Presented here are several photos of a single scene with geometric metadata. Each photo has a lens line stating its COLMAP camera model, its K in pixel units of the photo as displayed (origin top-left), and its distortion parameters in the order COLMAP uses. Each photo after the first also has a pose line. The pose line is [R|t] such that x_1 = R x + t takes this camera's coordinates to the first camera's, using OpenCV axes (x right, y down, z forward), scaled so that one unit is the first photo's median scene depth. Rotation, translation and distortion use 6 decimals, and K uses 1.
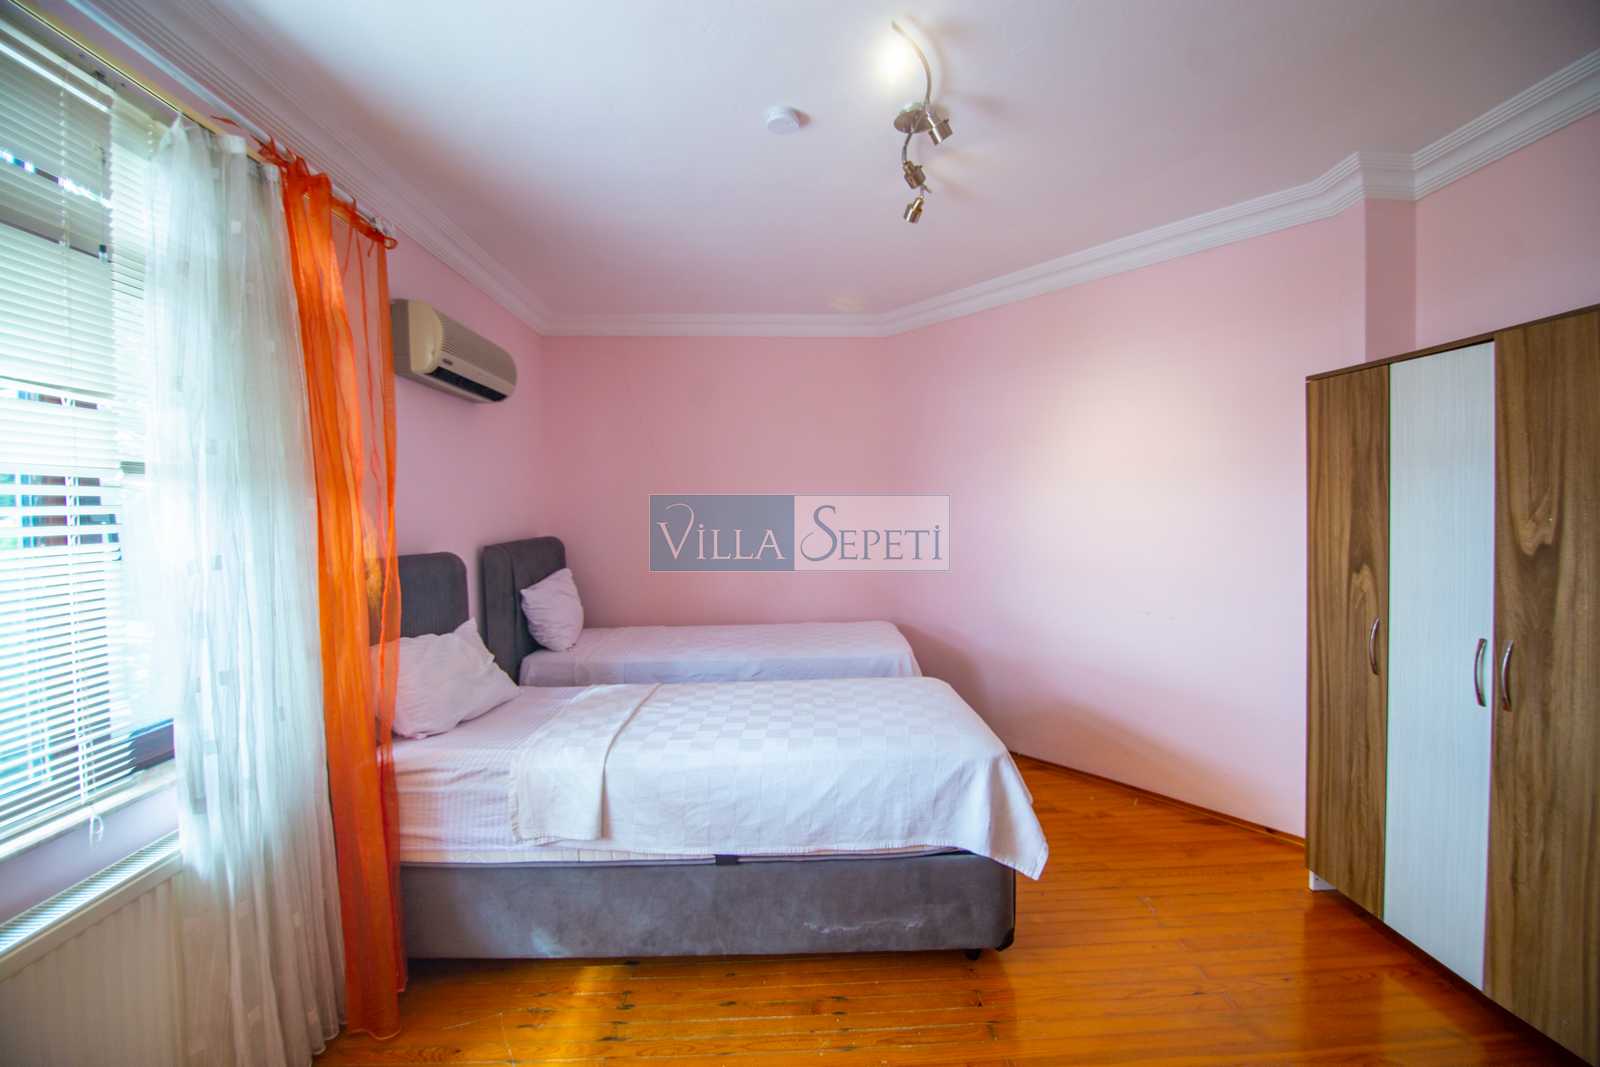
lens RADIAL K [[714.2, 0, 832.4], [0, 714.2, 525.0], [0, 0, 1]] dist [-0.008230, -0.000283]
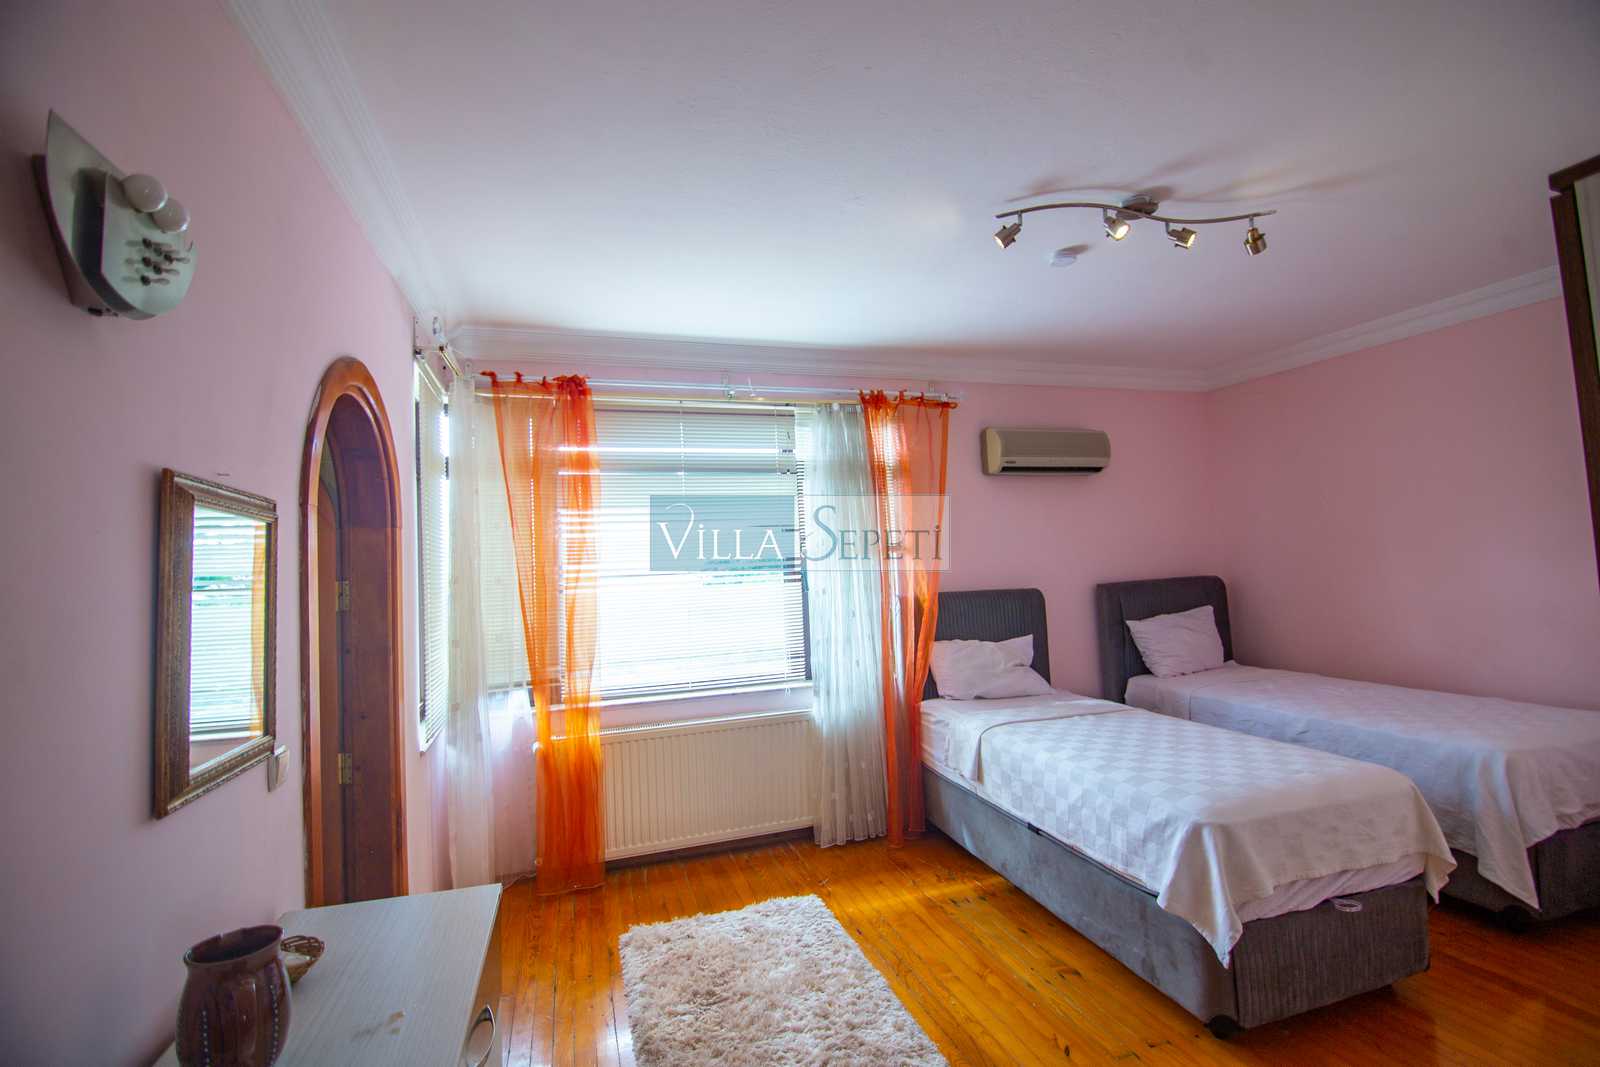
lens RADIAL K [[742.1, 0, 800.0], [0, 742.1, 533.5], [0, 0, 1]] dist [-0.000909, -0.000072]
pose [[0.252155, -0.036833, -0.966986, 1.105773], [0.016815, 0.999291, -0.033679, -0.042966], [0.967541, -0.007767, 0.252595, 0.228664]]
